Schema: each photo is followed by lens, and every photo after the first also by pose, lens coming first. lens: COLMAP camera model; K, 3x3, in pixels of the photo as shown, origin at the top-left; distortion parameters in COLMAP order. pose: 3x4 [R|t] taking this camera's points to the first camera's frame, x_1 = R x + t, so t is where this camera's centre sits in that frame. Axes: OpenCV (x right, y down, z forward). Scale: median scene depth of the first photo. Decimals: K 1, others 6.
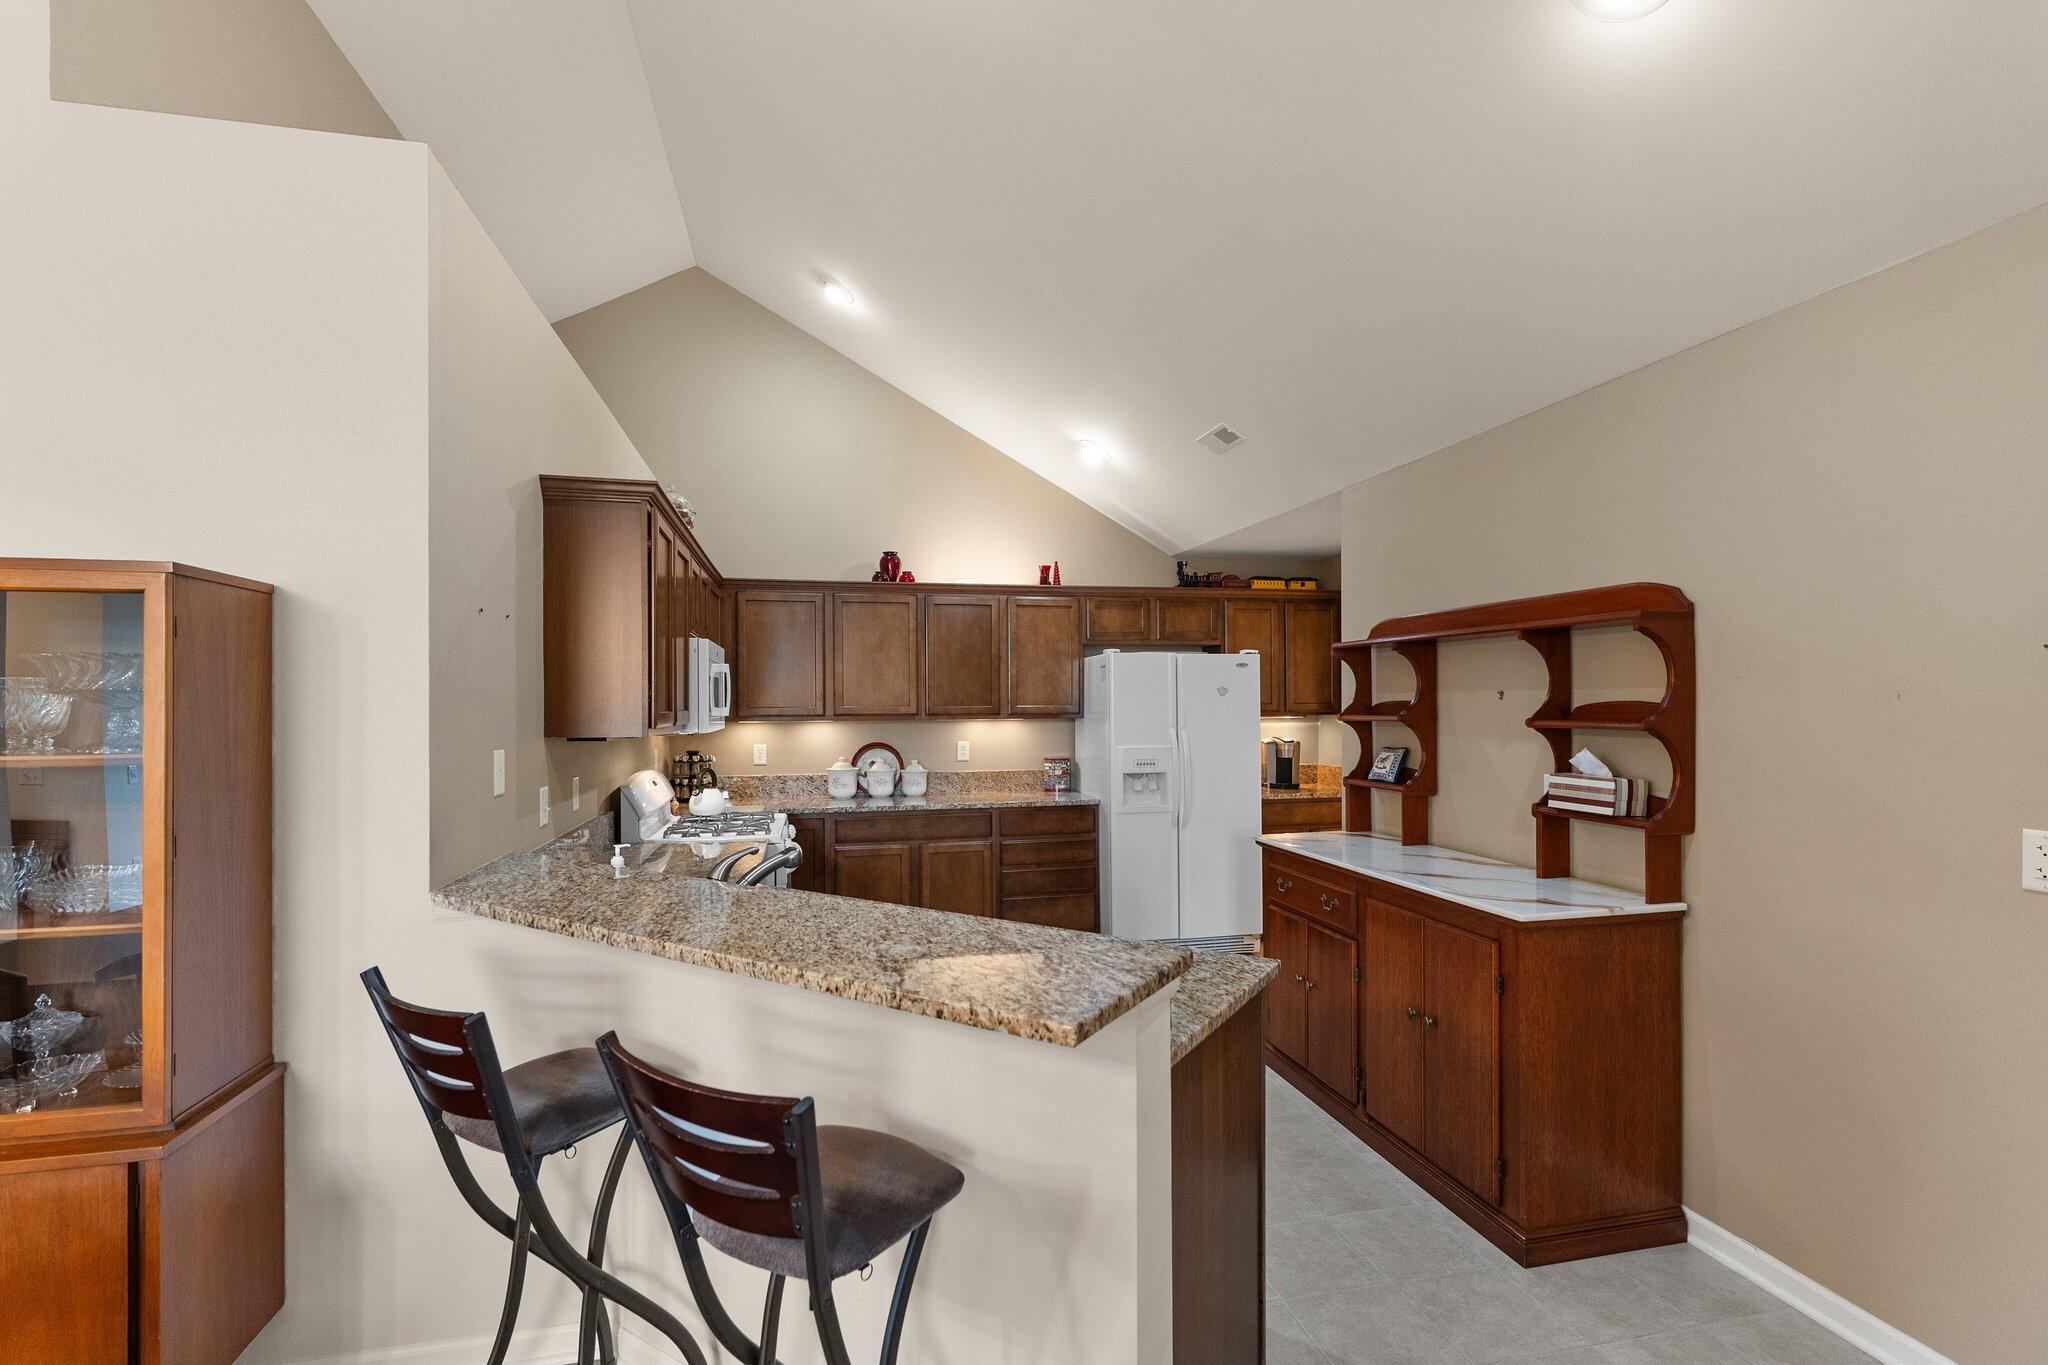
lens RADIAL K [[901.3, 0, 1036.0], [0, 901.3, 710.9], [0, 0, 1]] dist [-0.004189, -0.000909]
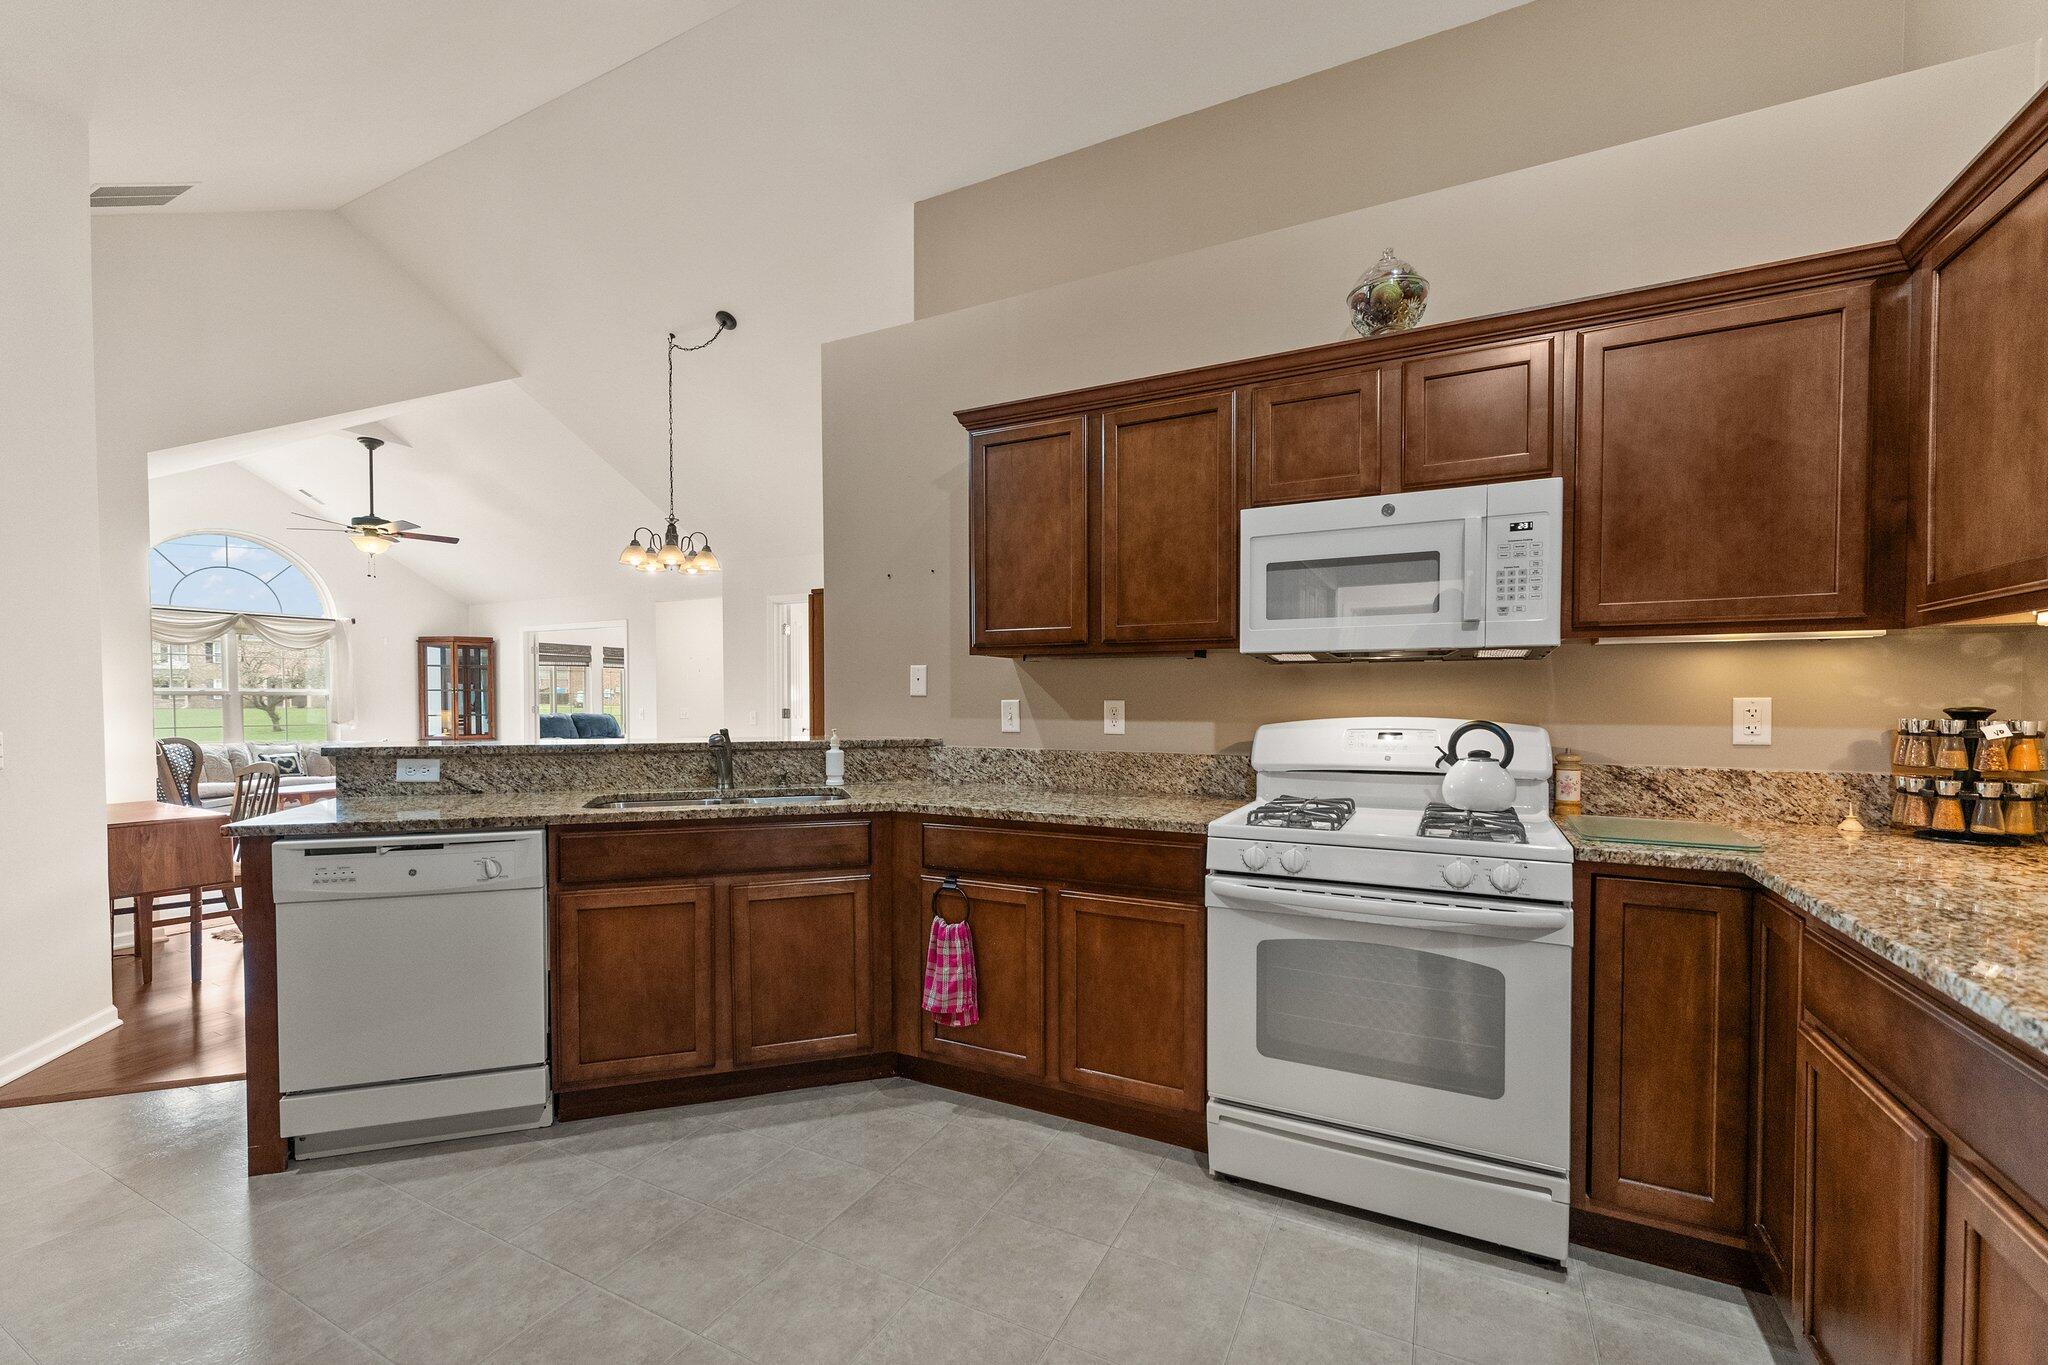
lens RADIAL K [[831.3, 0, 1008.8], [0, 831.3, 716.8], [0, 0, 1]] dist [0.003598, -0.000574]
pose [[-0.659437, 0.020964, -0.751467, 0.151866], [-0.004561, 0.999481, 0.031885, 0.039003], [0.751746, 0.024454, -0.658999, 0.936612]]
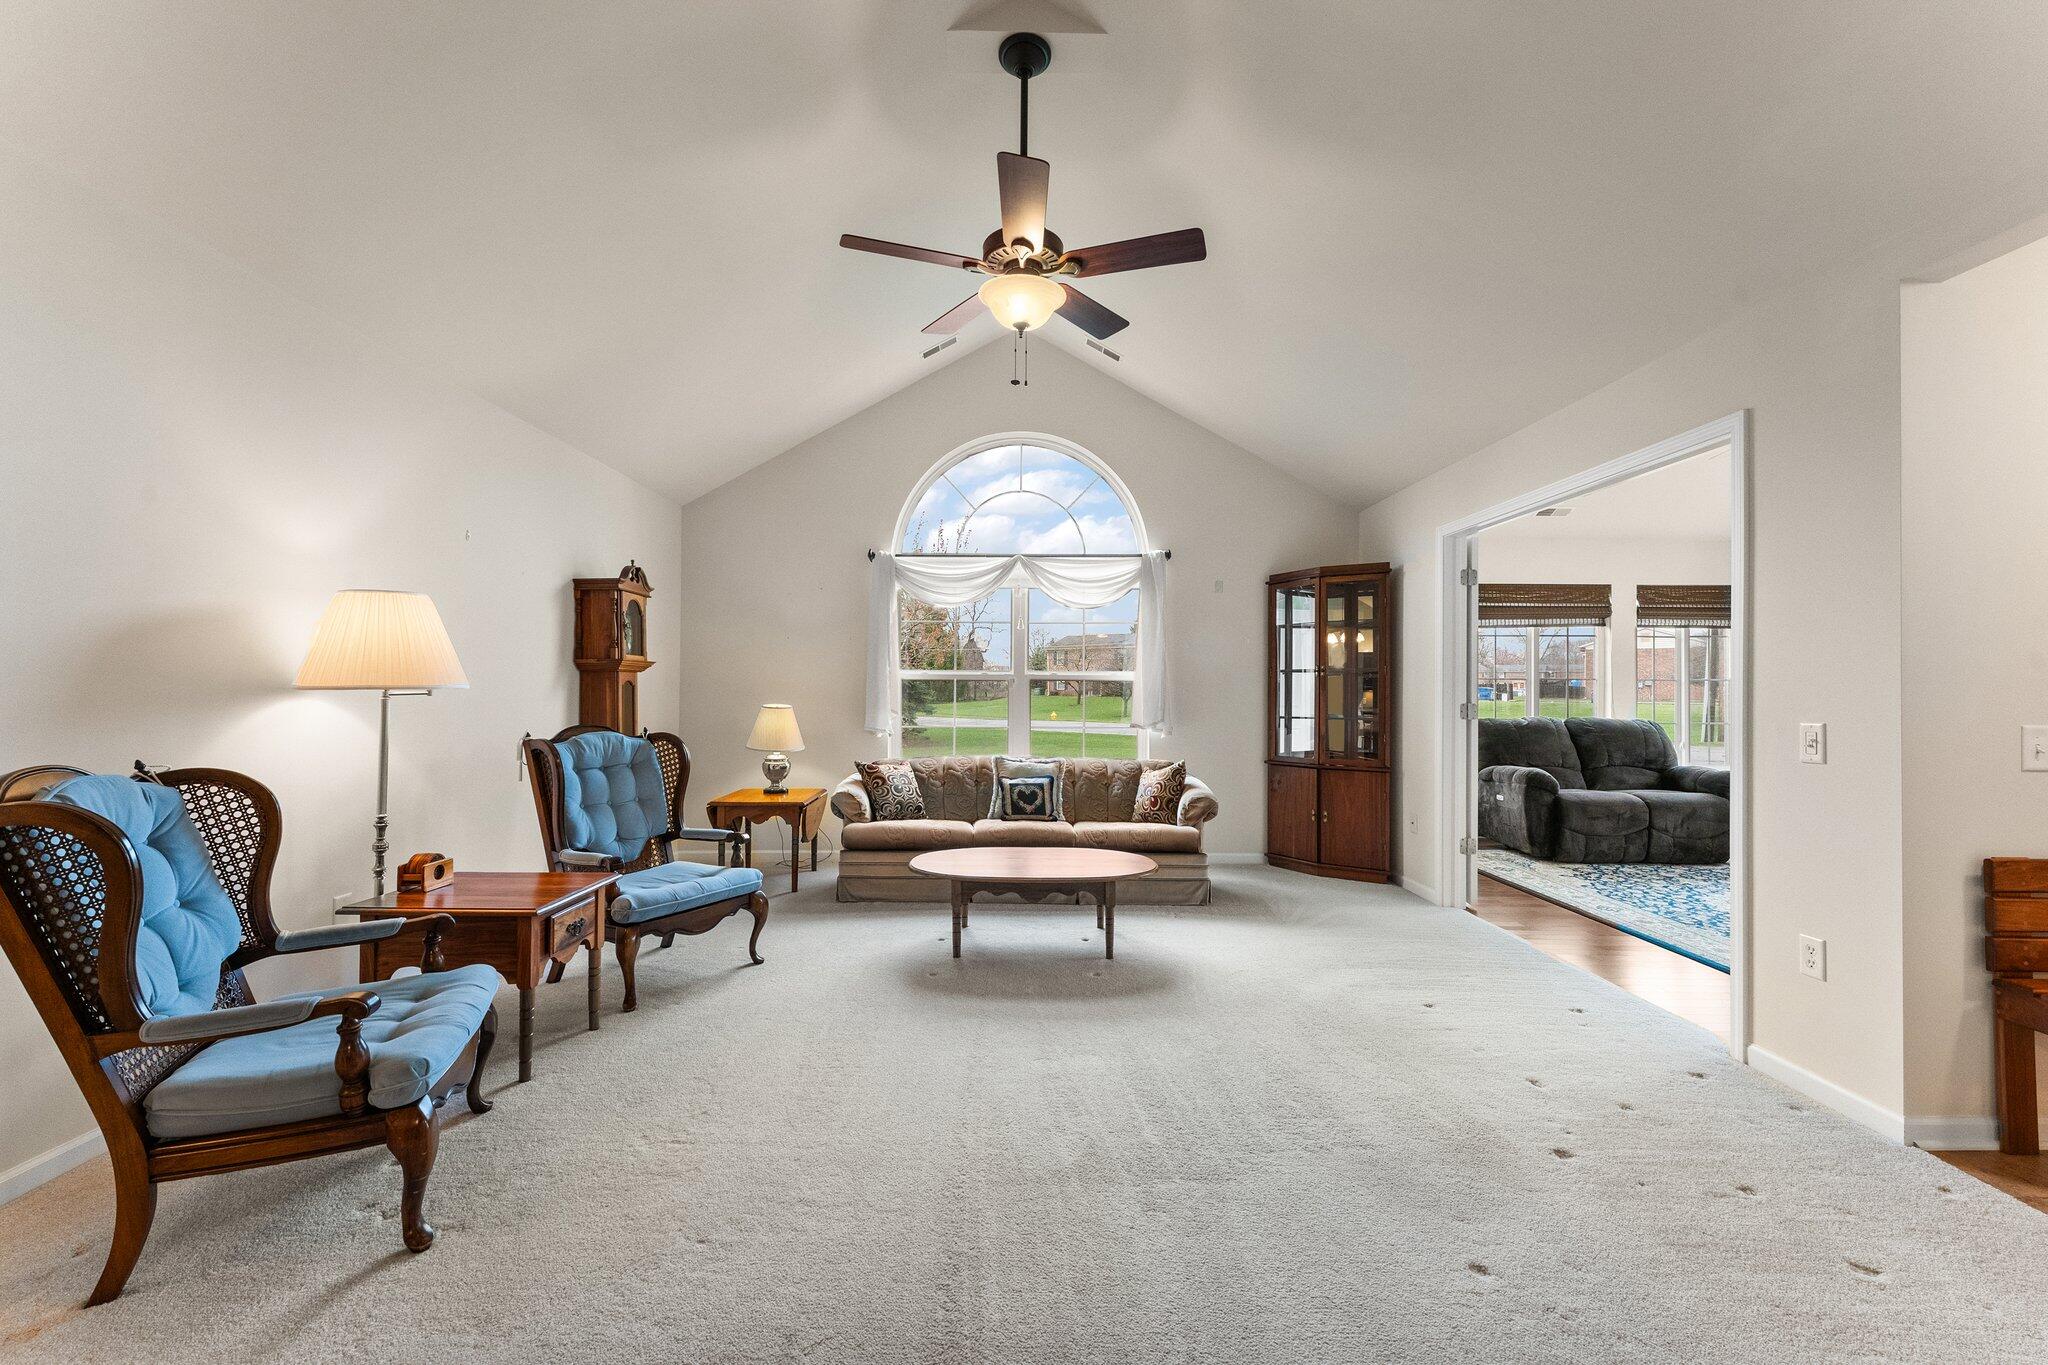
lens RADIAL K [[831.3, 0, 1029.1], [0, 831.3, 679.5], [0, 0, 1]] dist [0.003598, -0.000574]
pose [[-0.973730, 0.001343, 0.227701, 0.024307], [0.000878, 0.999997, -0.002146, 0.043846], [-0.227703, -0.001890, -0.973729, 0.629353]]
